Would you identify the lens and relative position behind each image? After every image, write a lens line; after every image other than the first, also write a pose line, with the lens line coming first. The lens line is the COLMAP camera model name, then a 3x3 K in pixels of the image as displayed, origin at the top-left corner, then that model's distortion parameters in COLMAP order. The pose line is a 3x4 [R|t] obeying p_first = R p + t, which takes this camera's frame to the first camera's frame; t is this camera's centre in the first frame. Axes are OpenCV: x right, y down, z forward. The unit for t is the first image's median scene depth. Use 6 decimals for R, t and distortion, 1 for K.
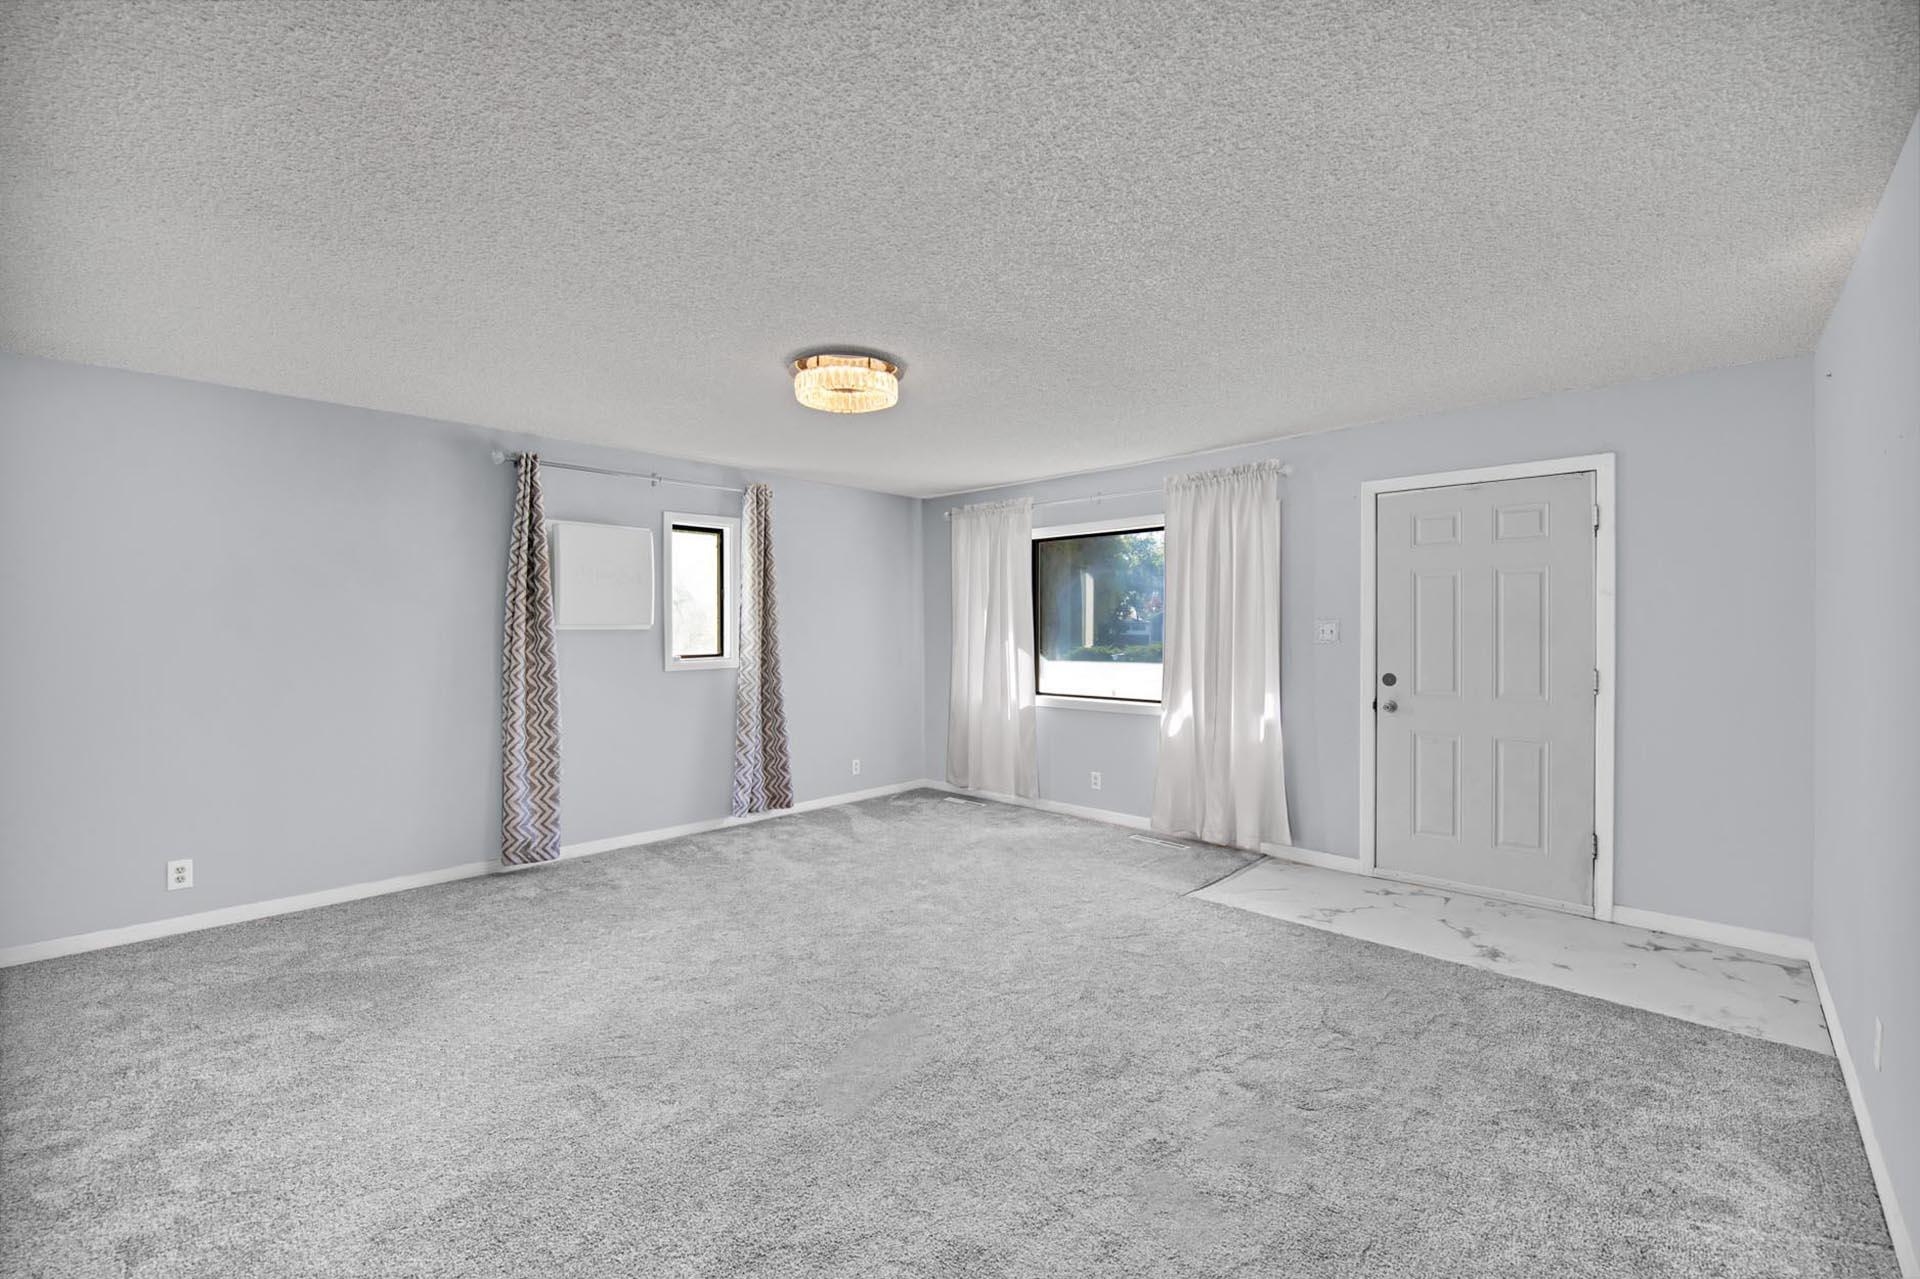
lens RADIAL K [[778.0, 0, 960.0], [0, 778.0, 639.5], [0, 0, 1]] dist [-0.019285, 0.000240]
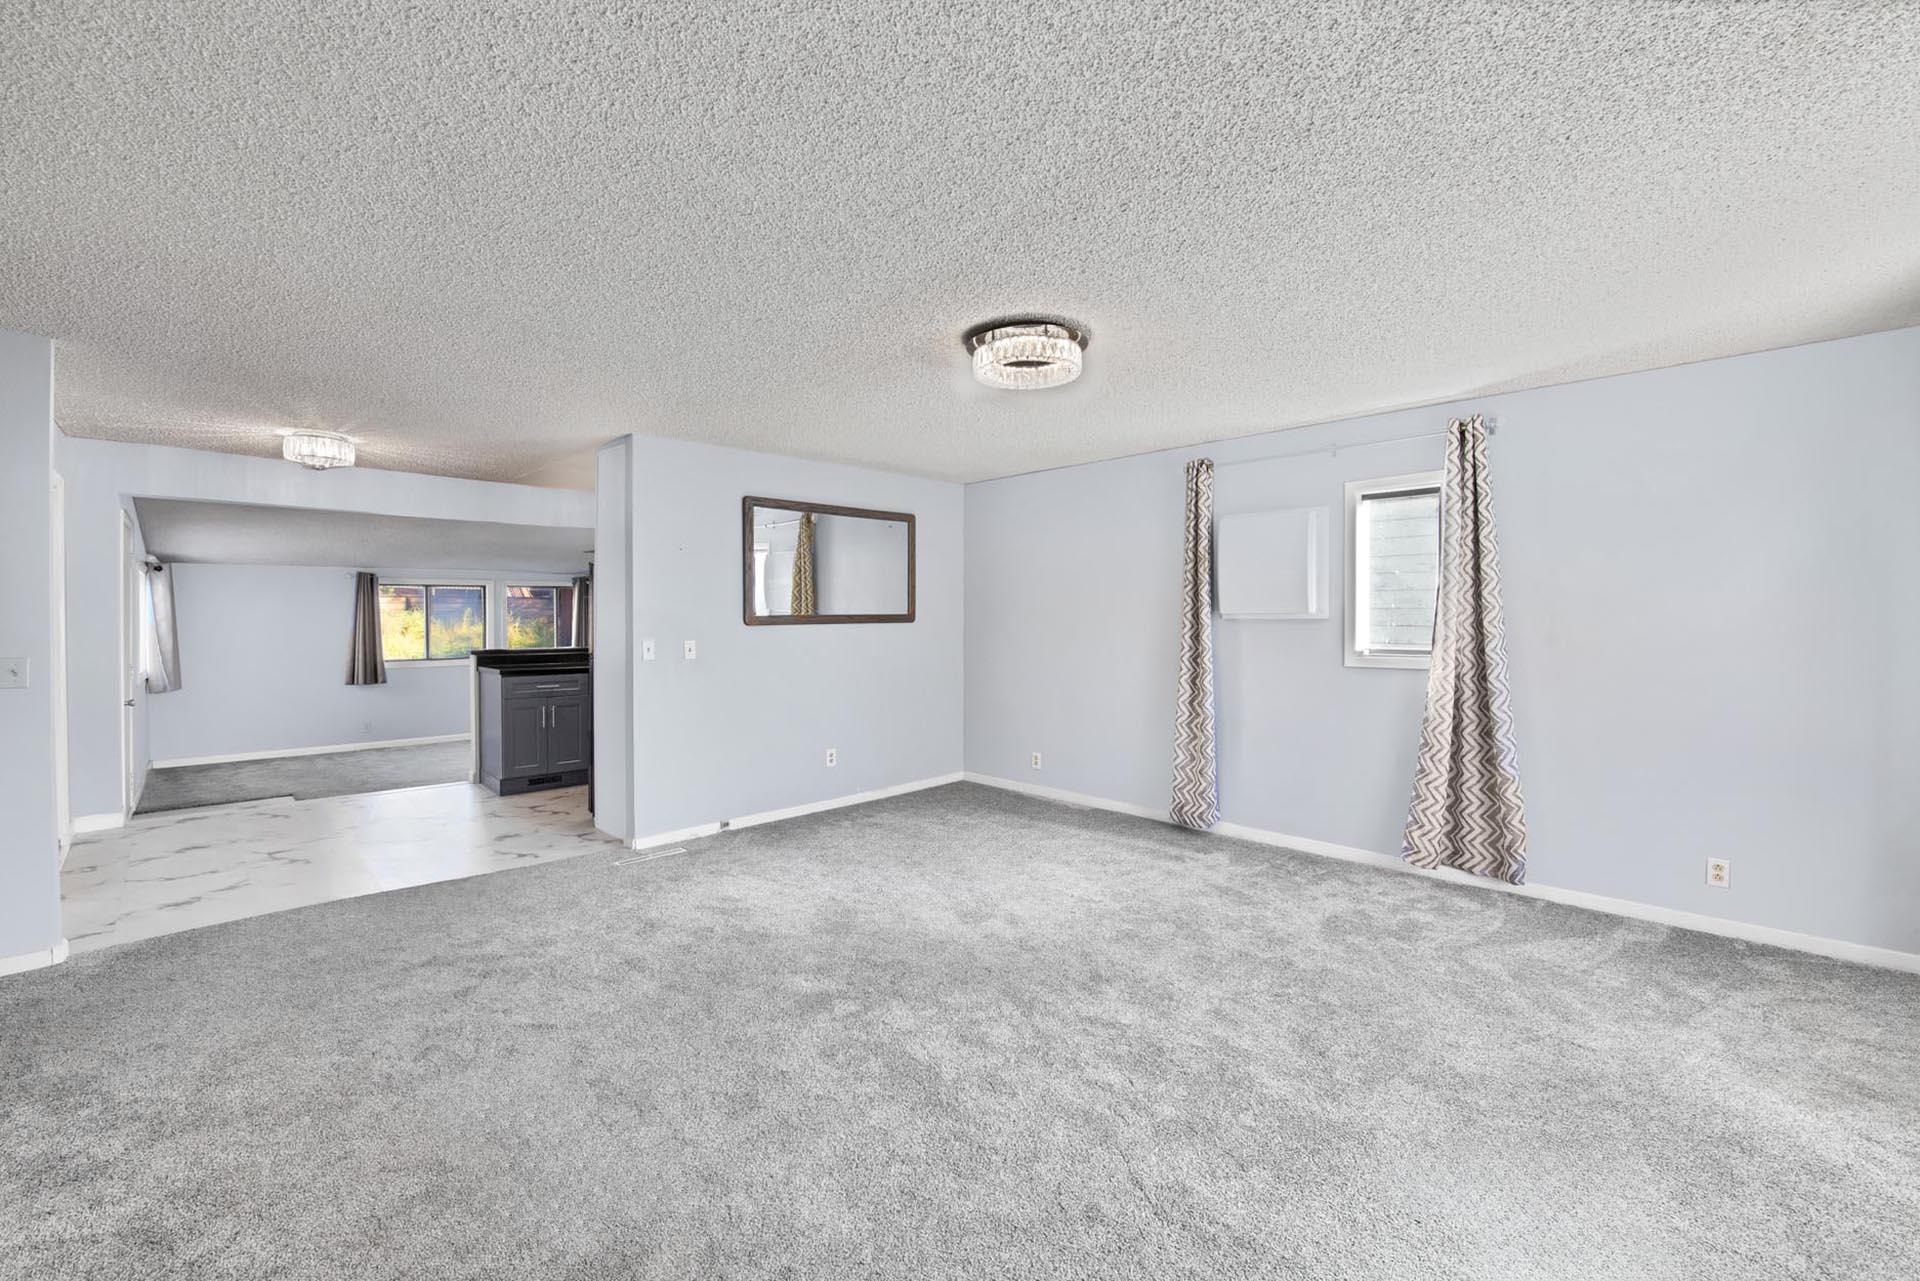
lens RADIAL K [[800.3, 0, 960.8], [0, 800.3, 623.8], [0, 0, 1]] dist [-0.020259, -0.000331]
pose [[-0.015527, 0.015239, -0.999763, 0.546385], [-0.013747, 0.999786, 0.015452, -0.014385], [0.999785, 0.013984, -0.015315, 0.615614]]
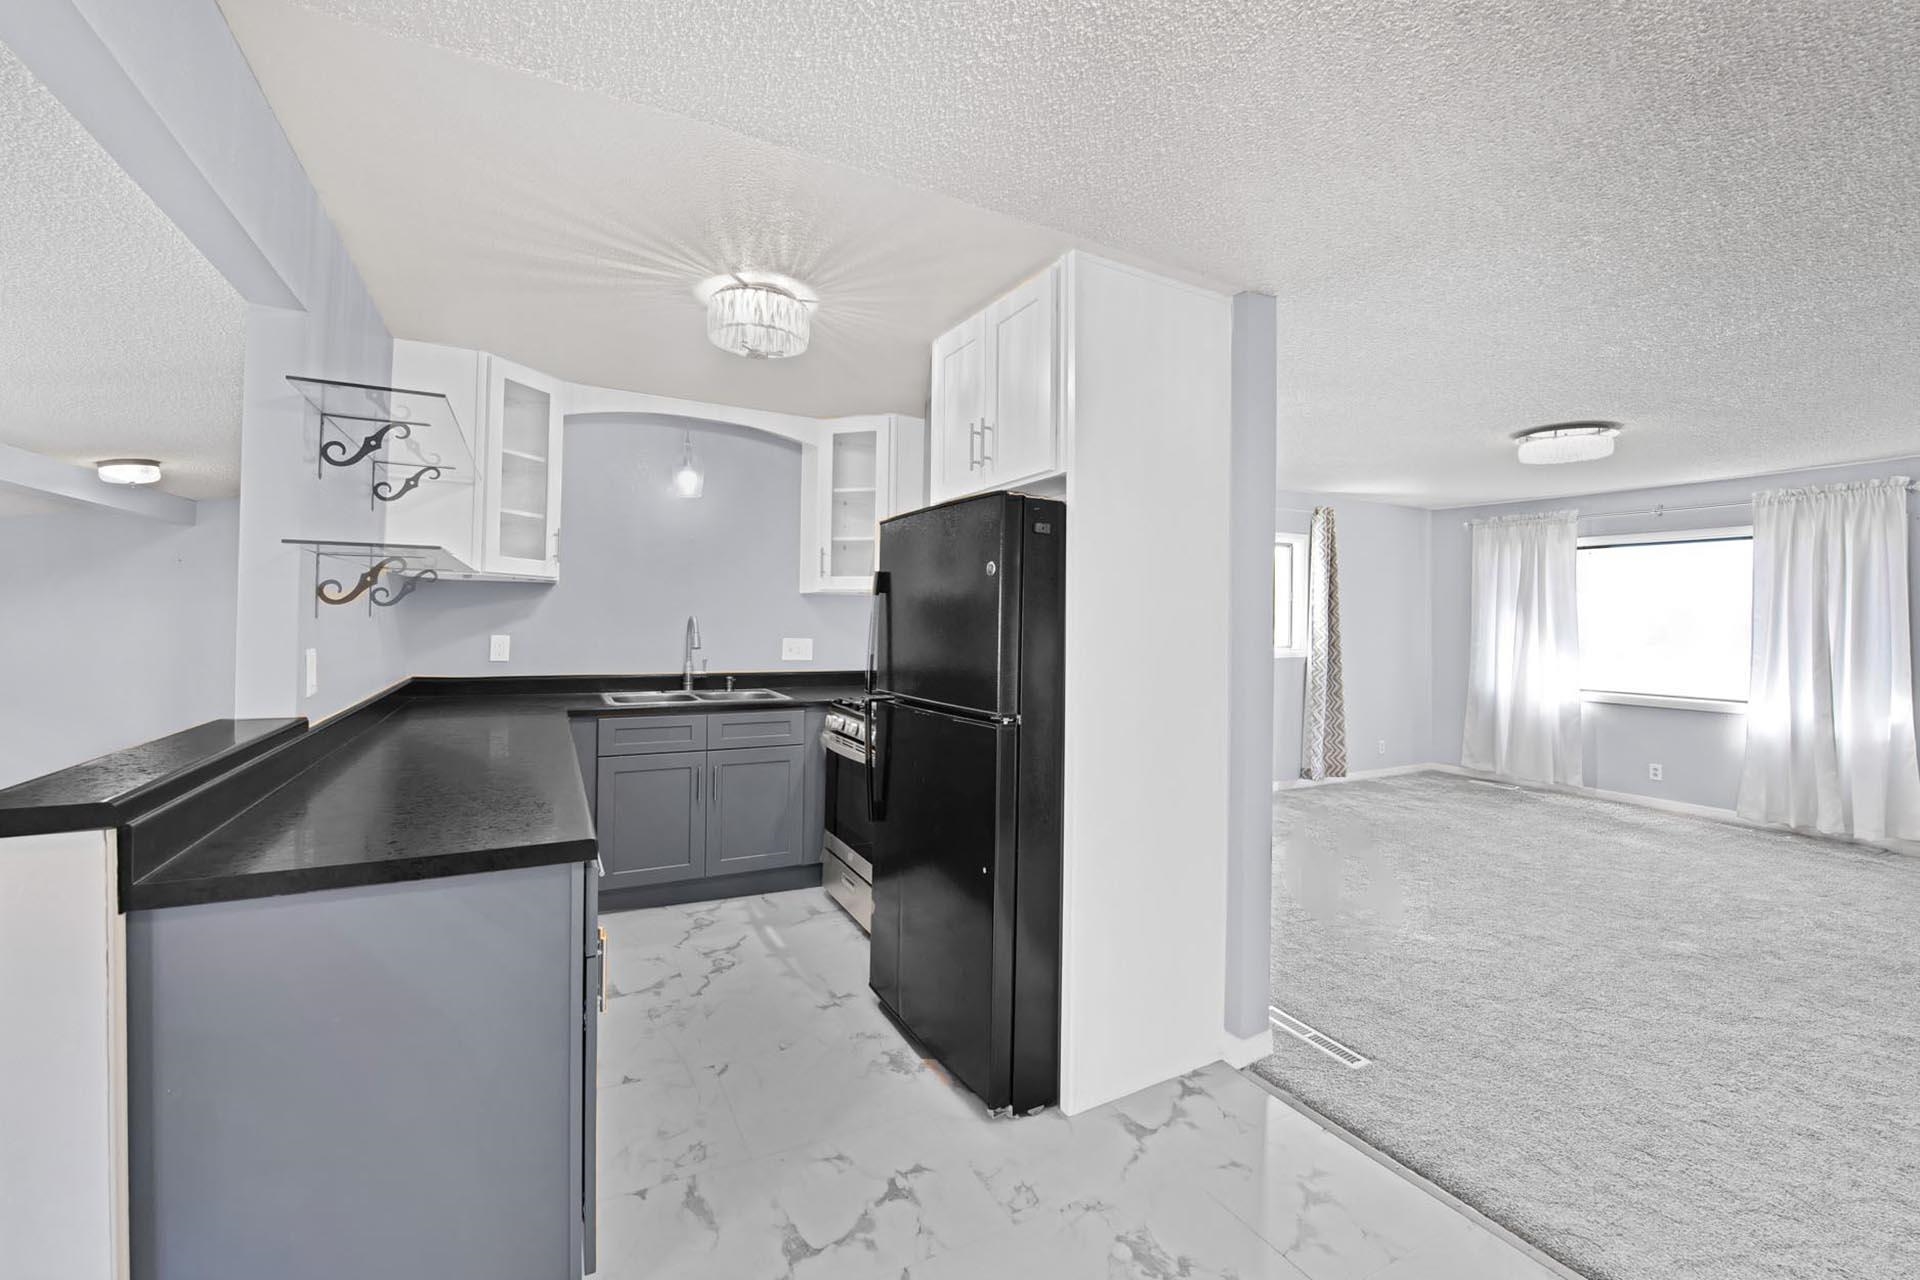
lens RADIAL K [[791.9, 0, 972.5], [0, 791.9, 609.8], [0, 0, 1]] dist [-0.016917, 0.000179]
pose [[0.950724, 0.012130, -0.309802, -0.454180], [-0.019472, 0.999598, -0.020618, -0.002550], [0.309428, 0.025634, 0.950577, -0.381093]]
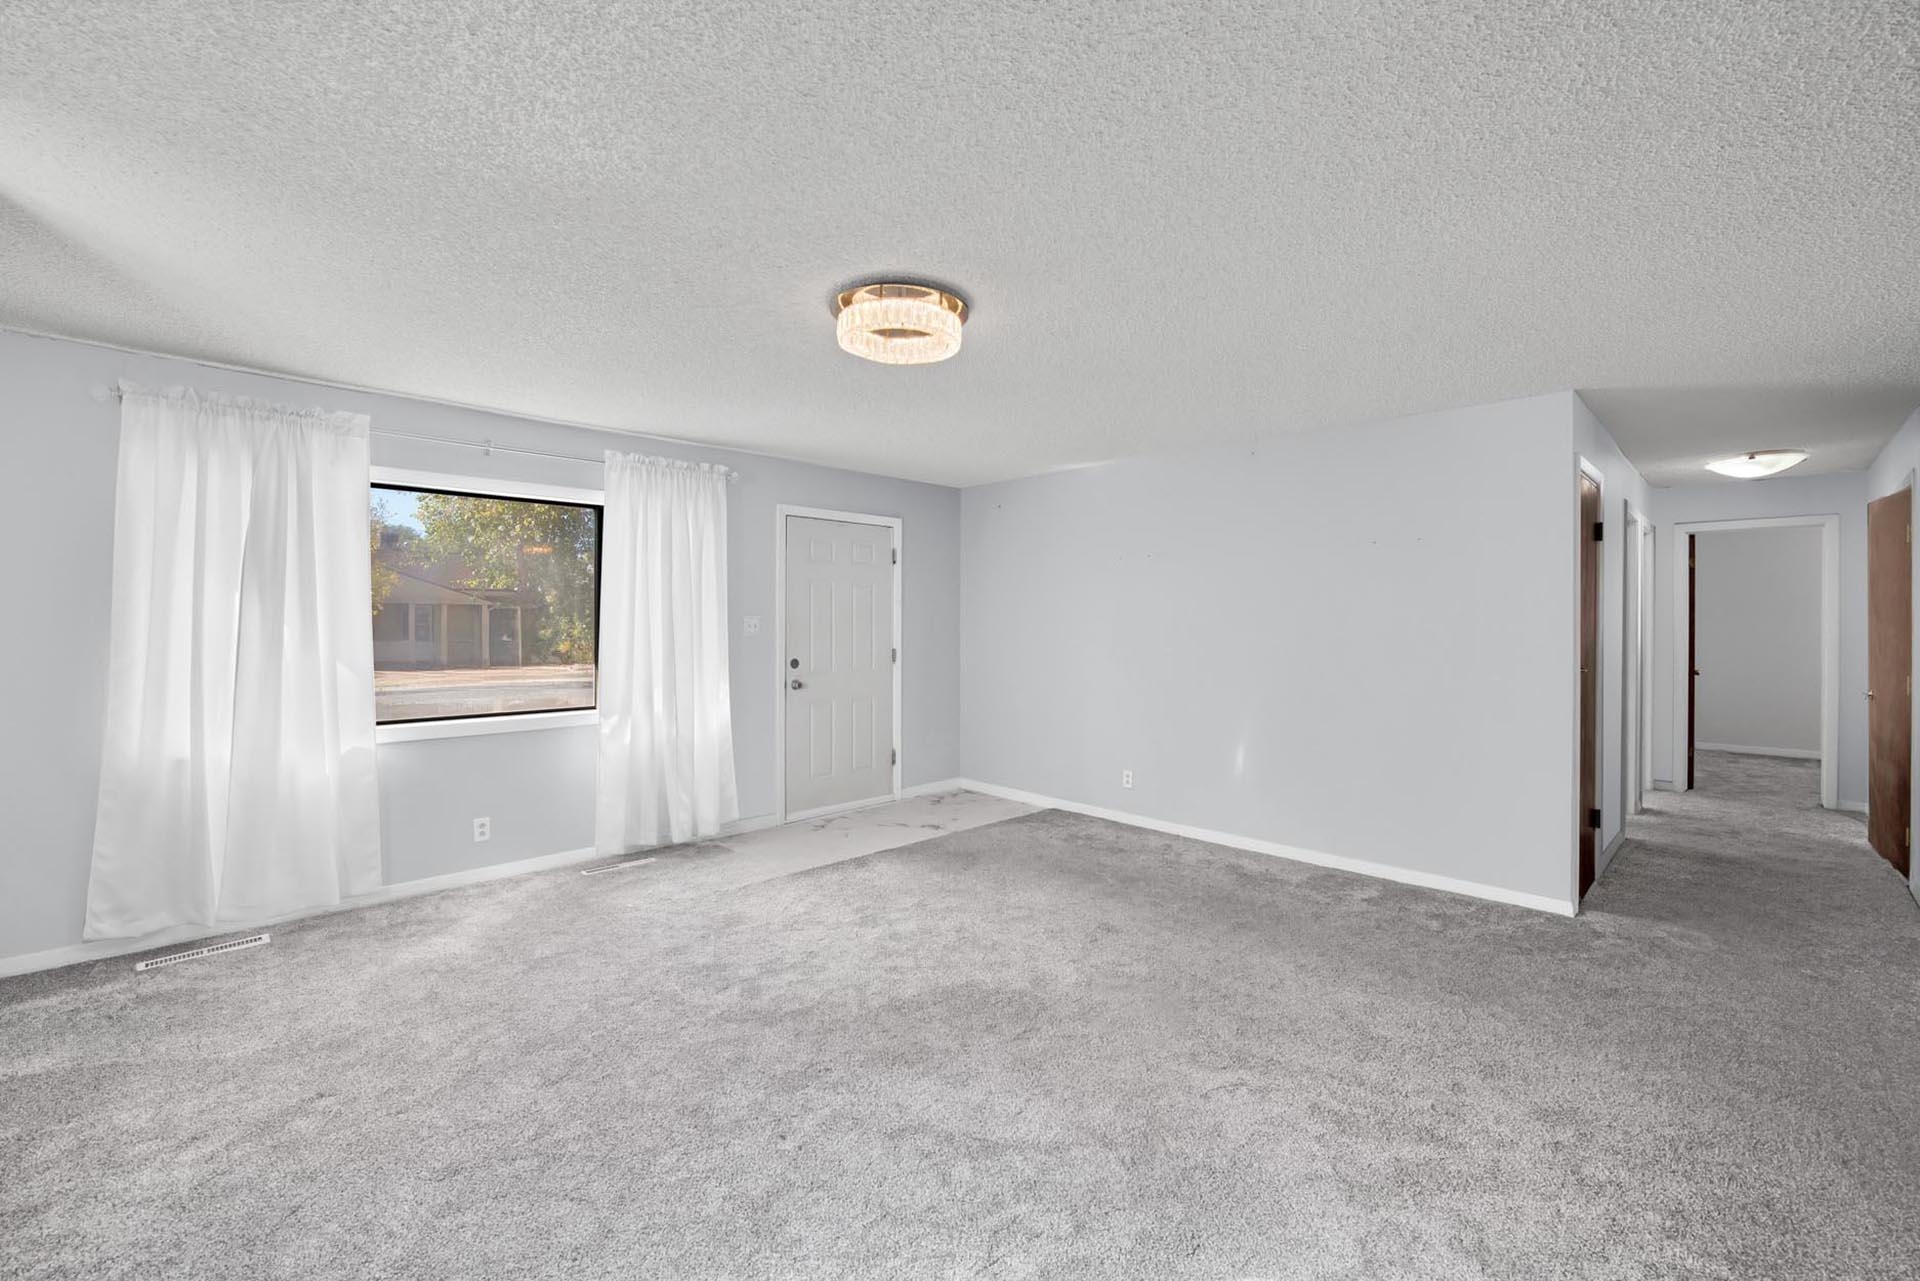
lens RADIAL K [[800.3, 0, 960.8], [0, 800.3, 623.8], [0, 0, 1]] dist [-0.020259, -0.000331]
pose [[0.023904, 0.000420, 0.999714, -0.652054], [0.012377, 0.999923, -0.000716, -0.007740], [-0.999638, 0.012390, 0.023897, 0.607043]]
